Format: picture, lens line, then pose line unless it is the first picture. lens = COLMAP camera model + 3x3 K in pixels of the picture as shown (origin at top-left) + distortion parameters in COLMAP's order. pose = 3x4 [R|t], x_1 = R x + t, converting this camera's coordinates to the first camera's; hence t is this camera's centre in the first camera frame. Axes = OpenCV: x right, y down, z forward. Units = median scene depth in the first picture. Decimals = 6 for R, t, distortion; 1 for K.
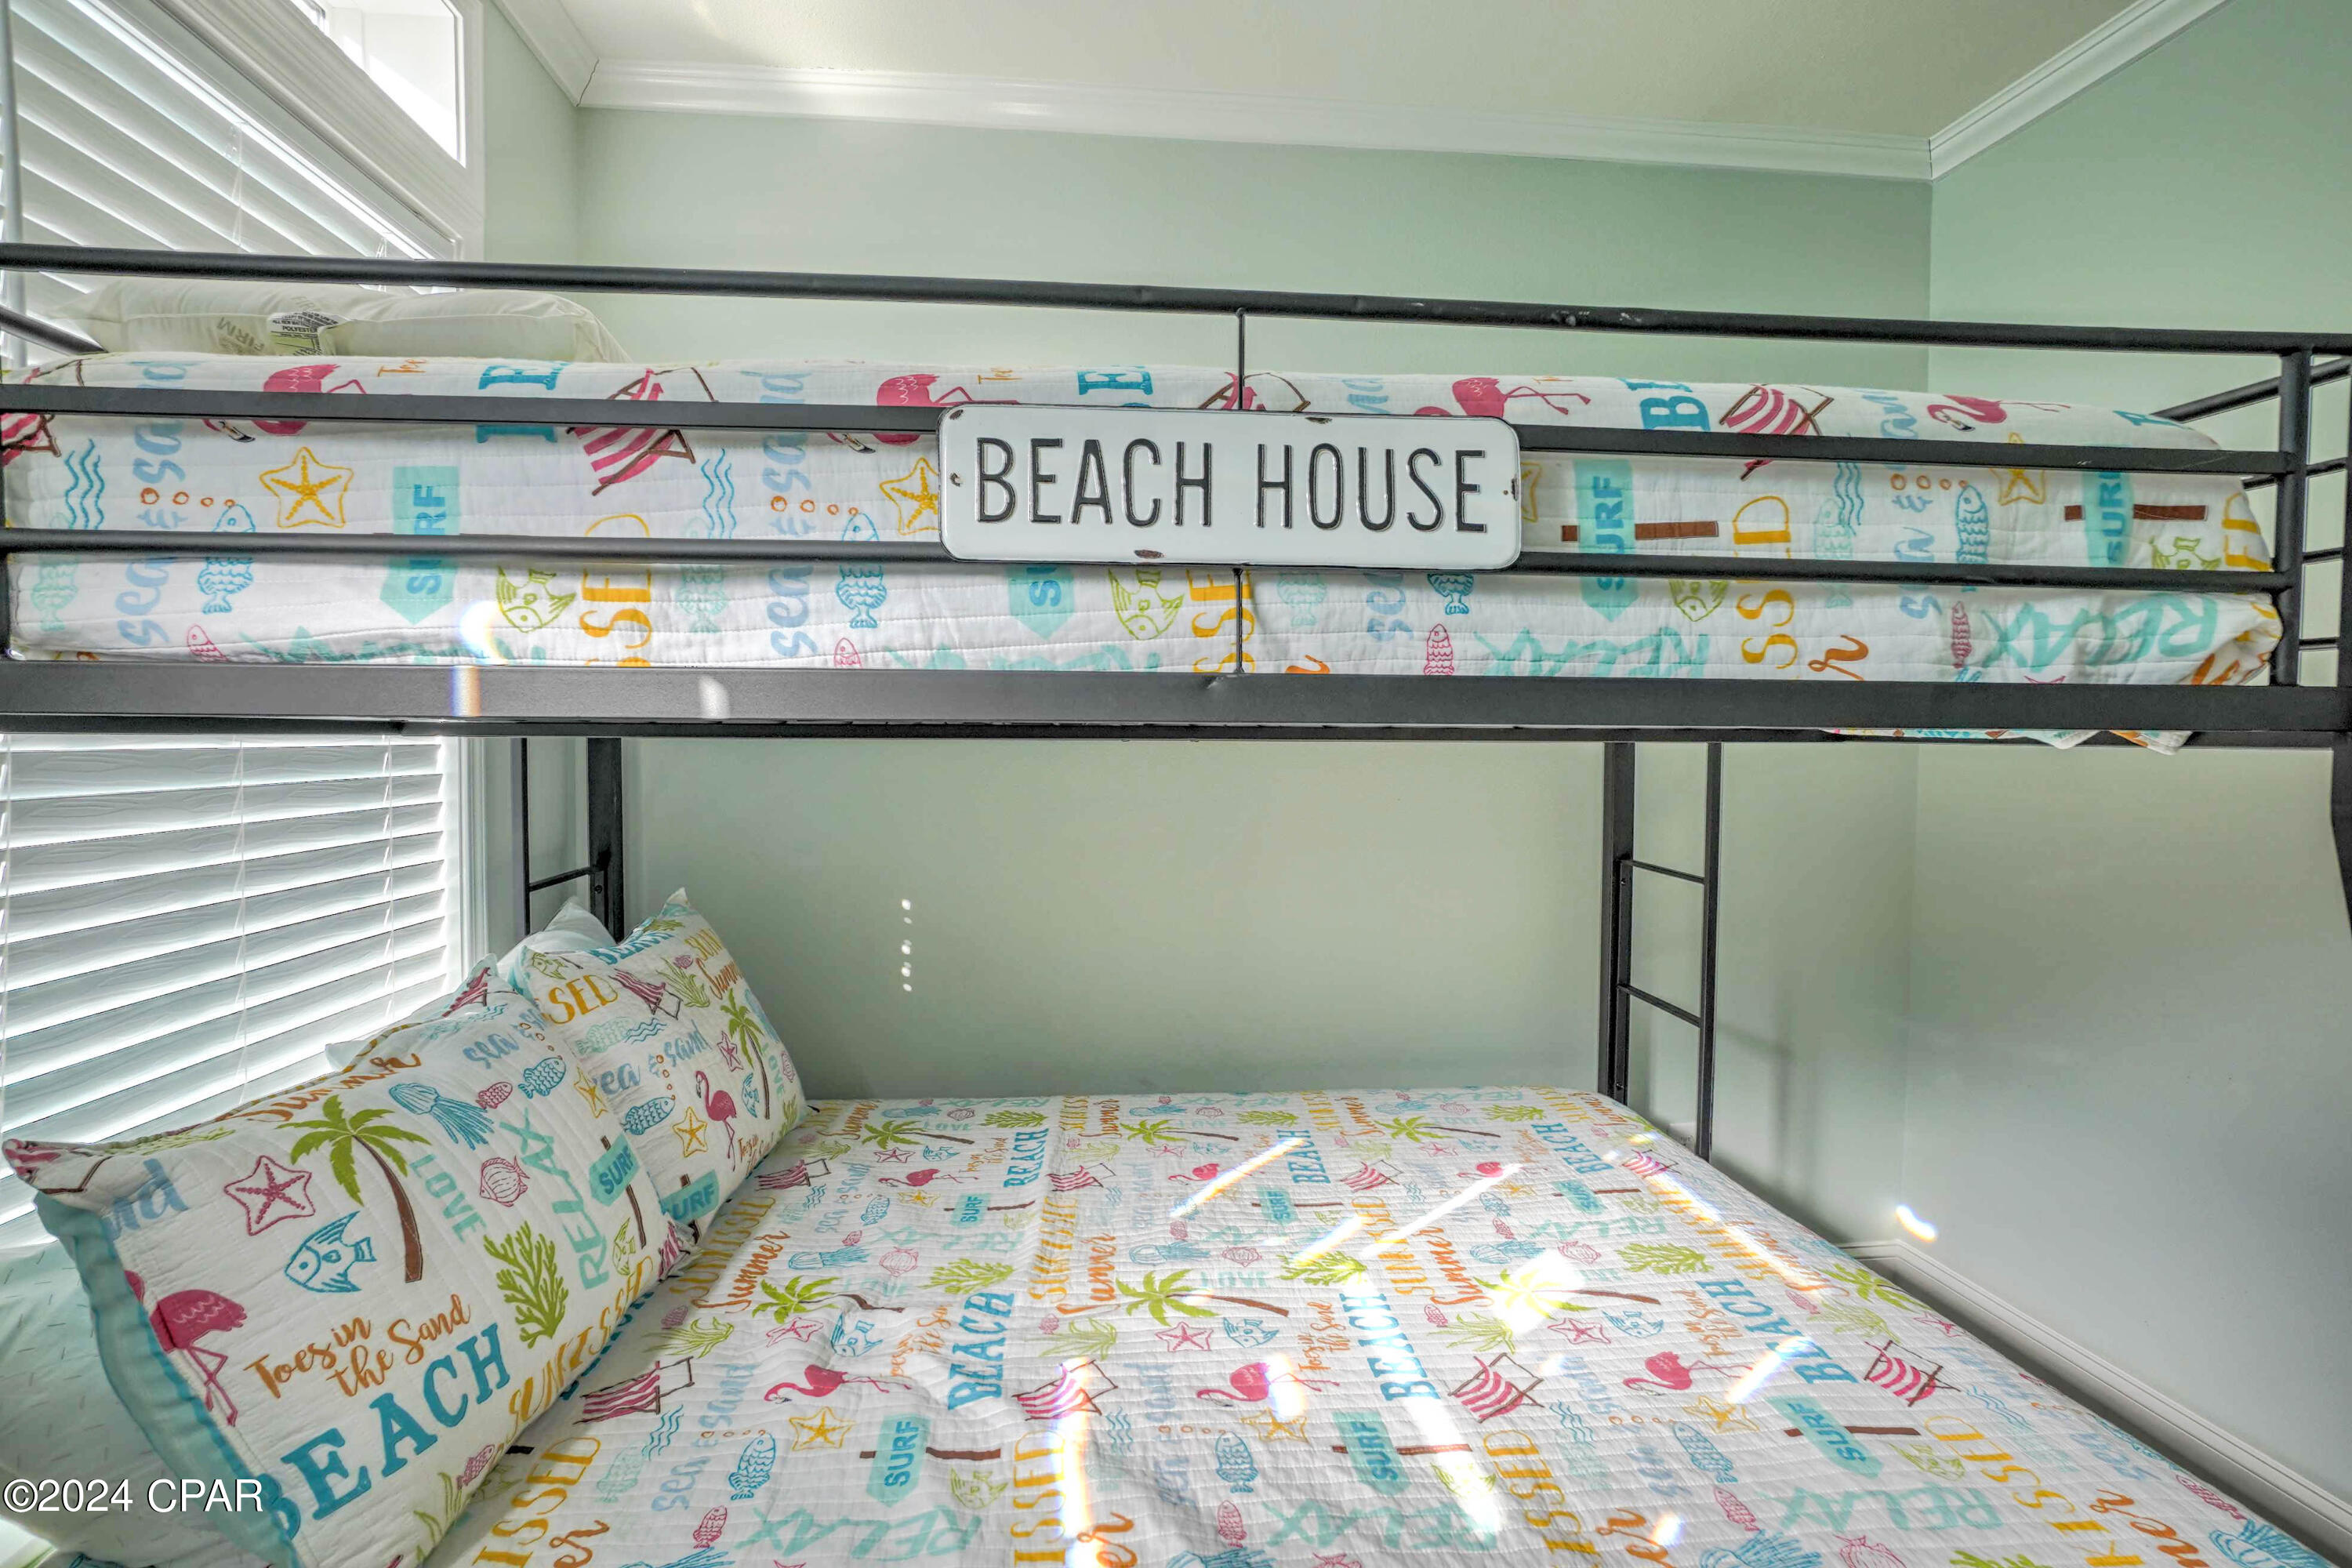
lens RADIAL K [[1143.2, 0, 1176.2], [0, 1143.2, 781.0], [0, 0, 1]] dist [-0.045555, 0.022838]
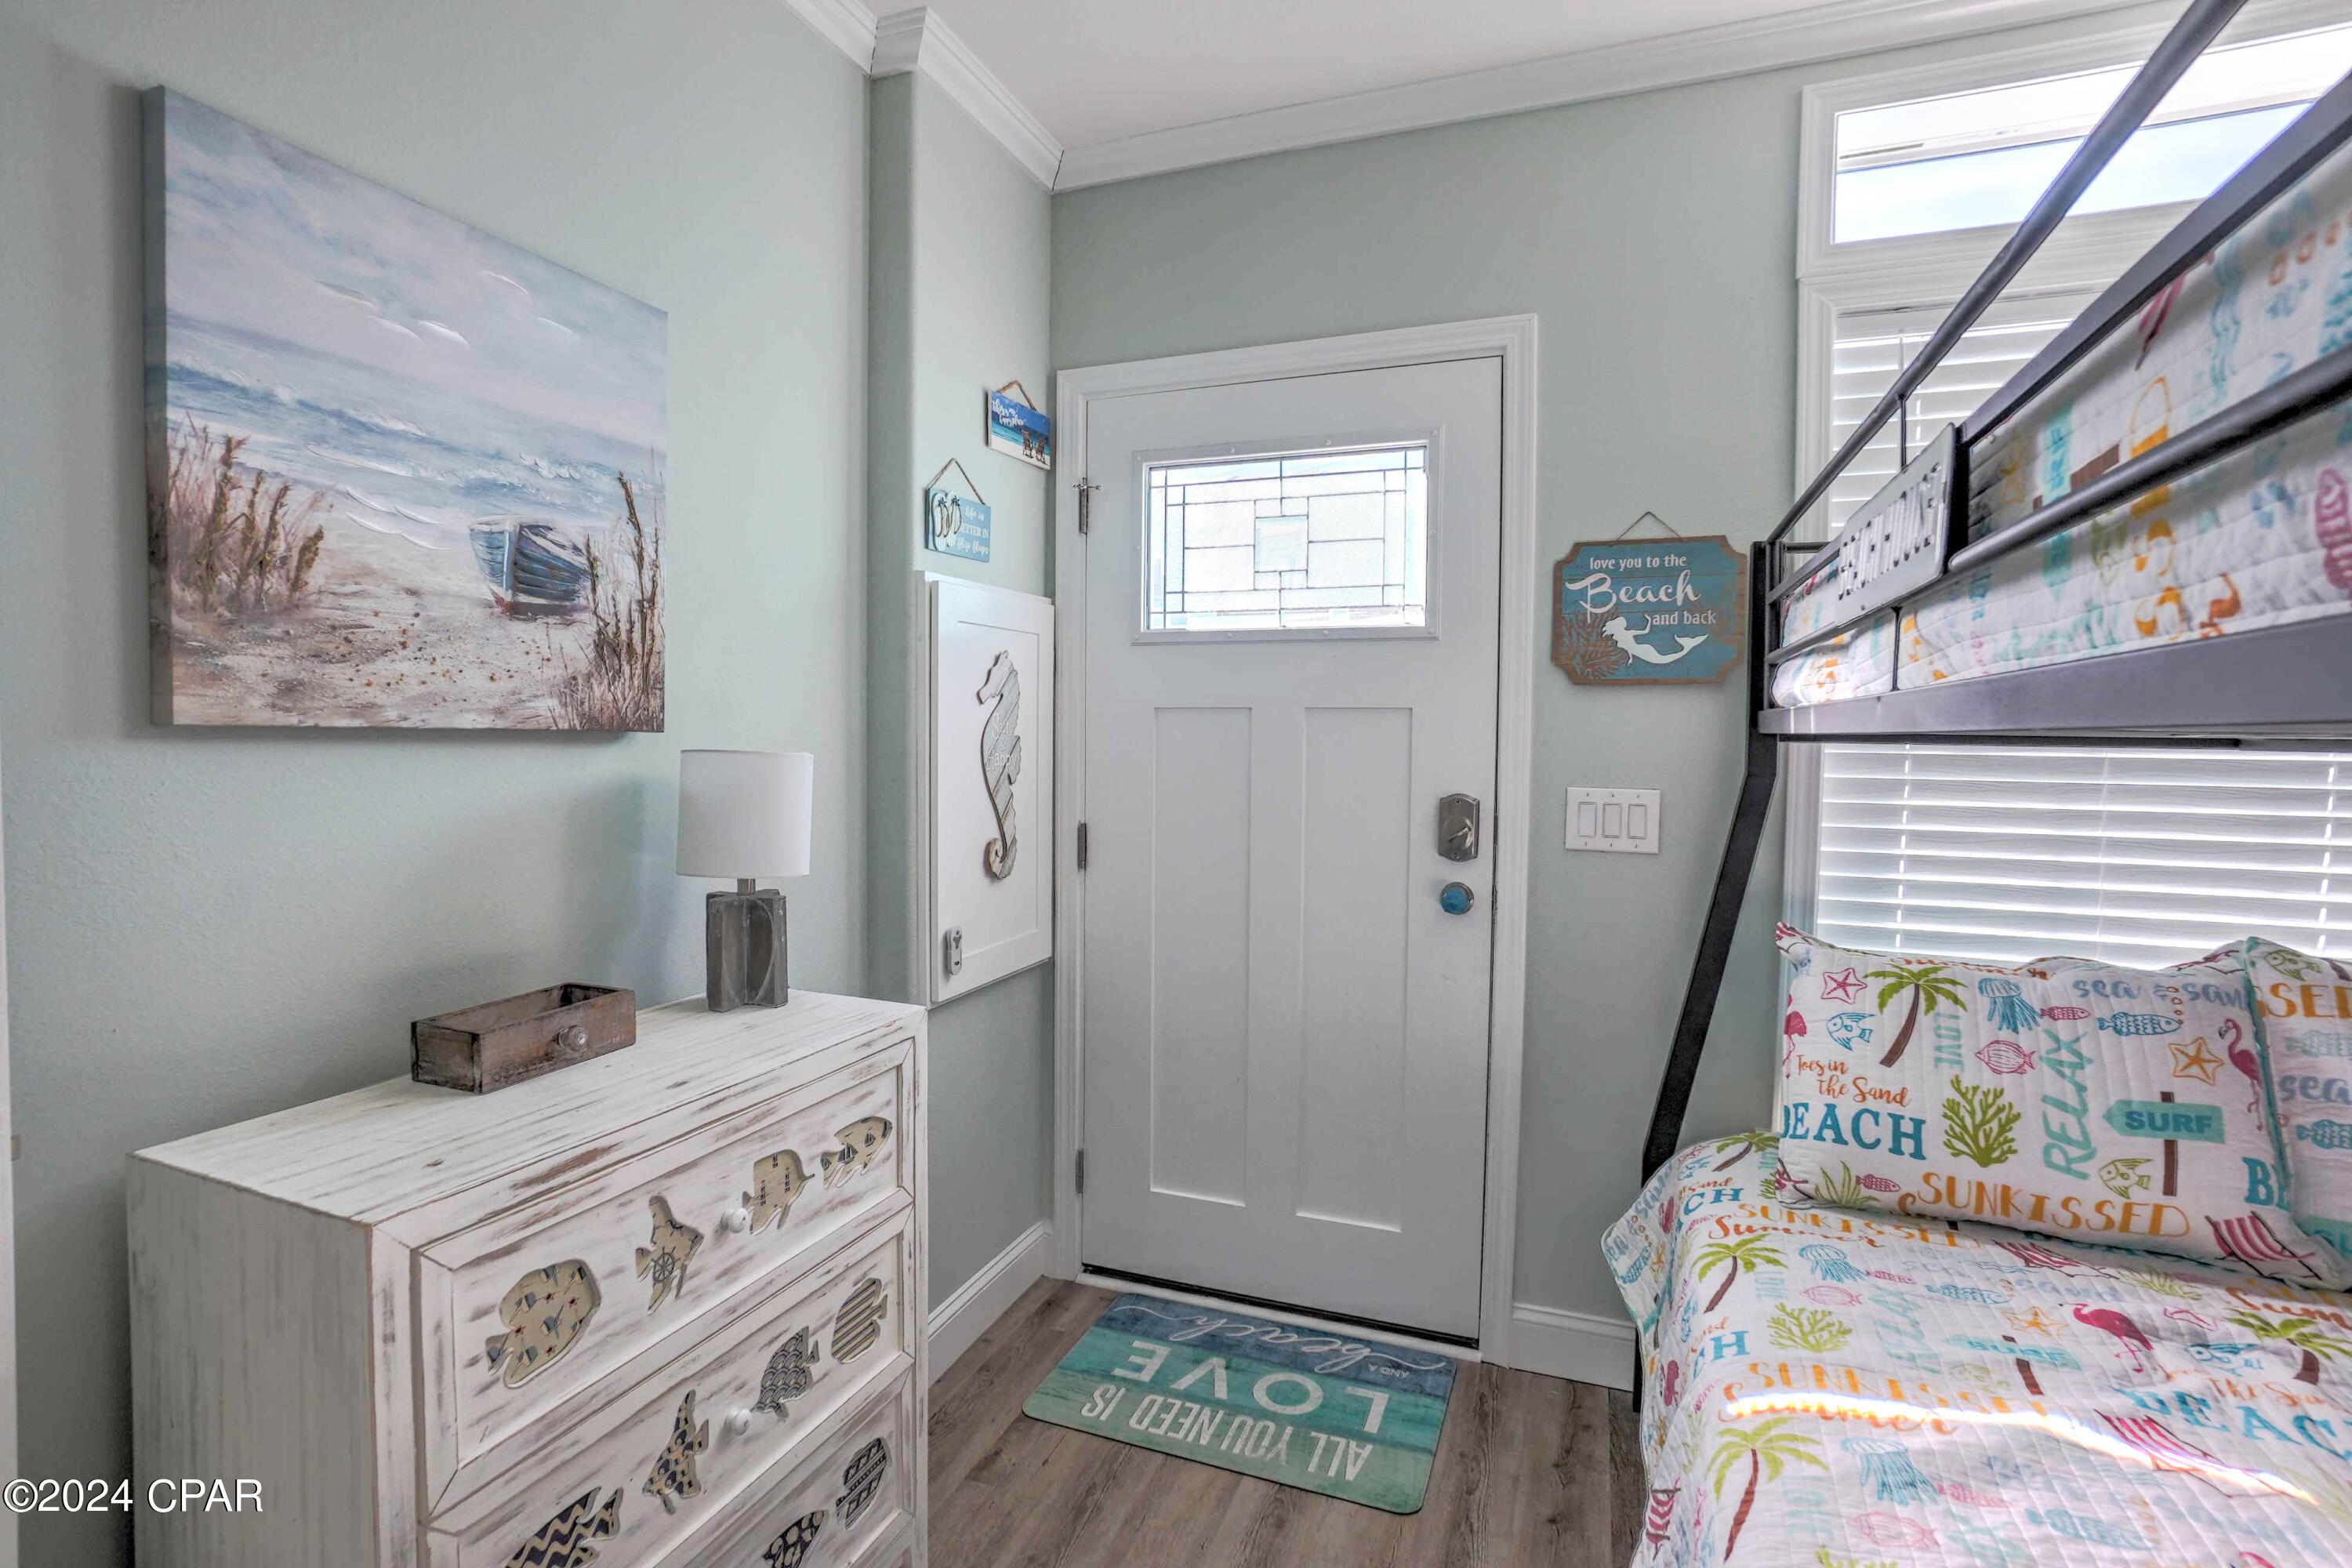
lens RADIAL K [[1135.1, 0, 1157.4], [0, 1135.1, 777.0], [0, 0, 1]] dist [-0.056038, 0.024902]
pose [[-0.457405, 0.024916, -0.888910, 1.274661], [-0.050875, 0.997237, 0.054131, -0.024406], [0.887802, 0.069983, -0.454873, 0.735623]]
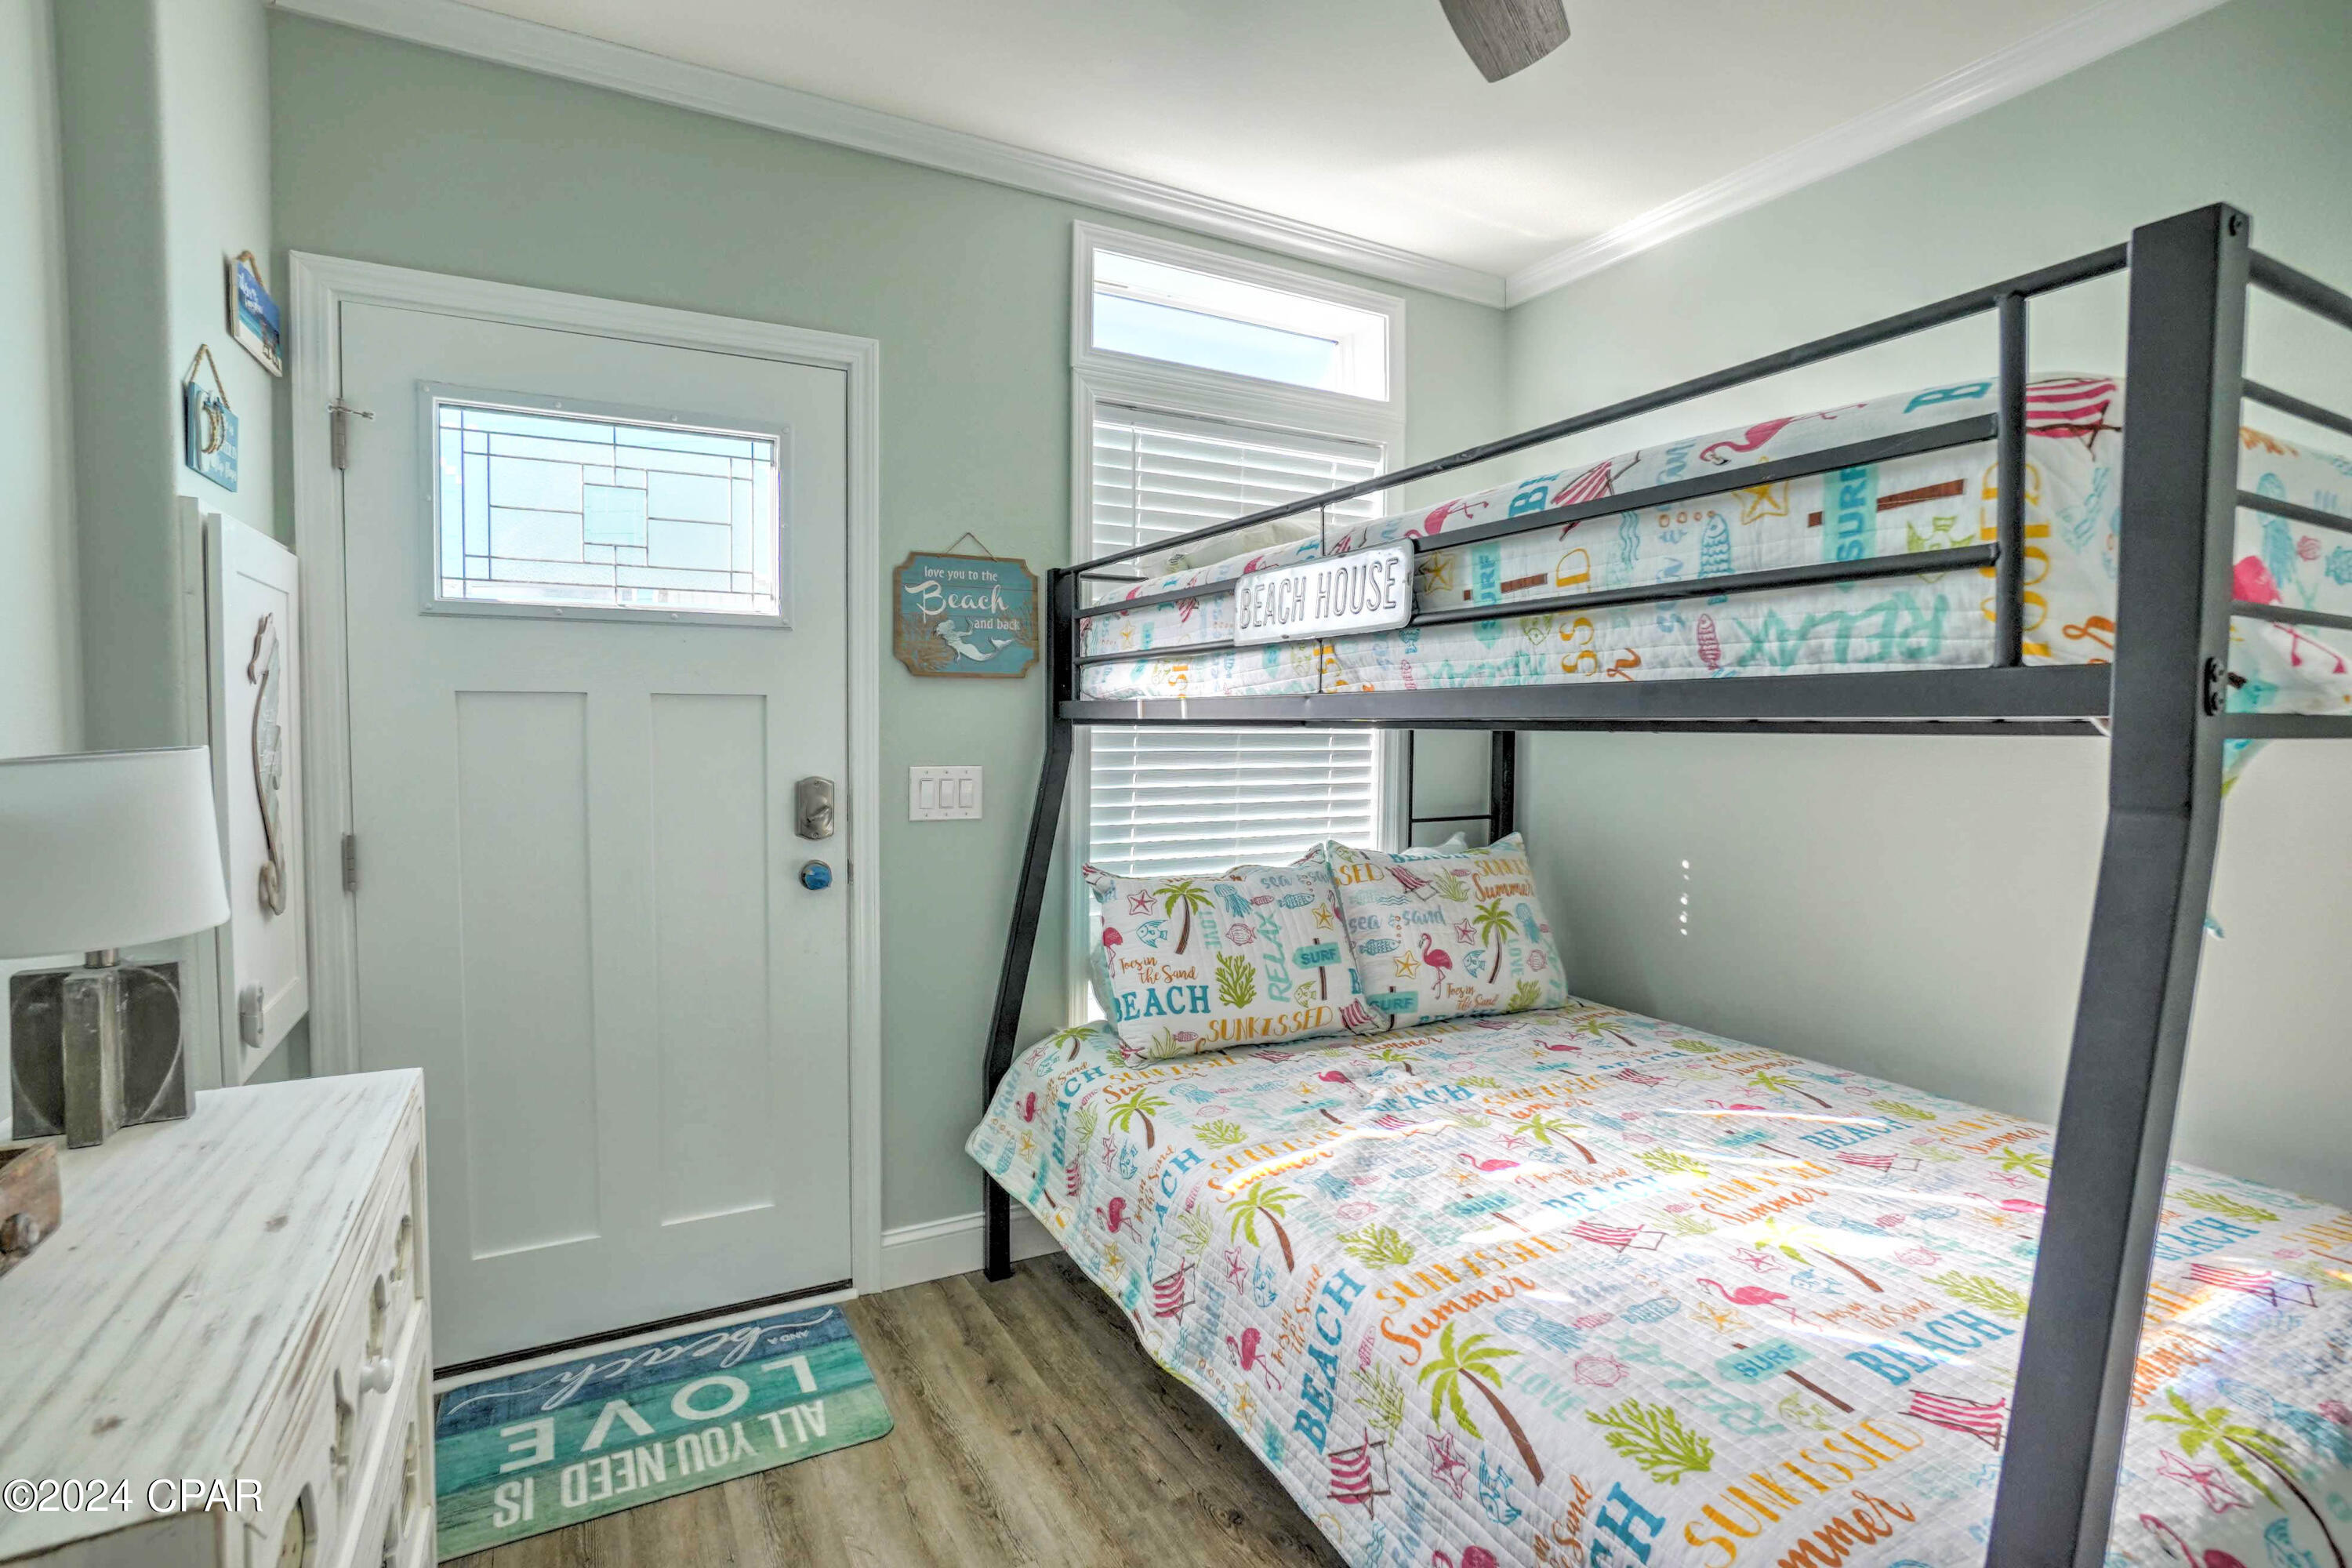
lens RADIAL K [[1126.4, 0, 1182.1], [0, 1126.4, 779.4], [0, 0, 1]] dist [-0.057578, 0.023620]
pose [[0.399250, 0.041714, -0.915893, 1.469566], [-0.043178, 0.998711, 0.026664, 0.008819], [0.915825, 0.028901, 0.400537, 0.031425]]
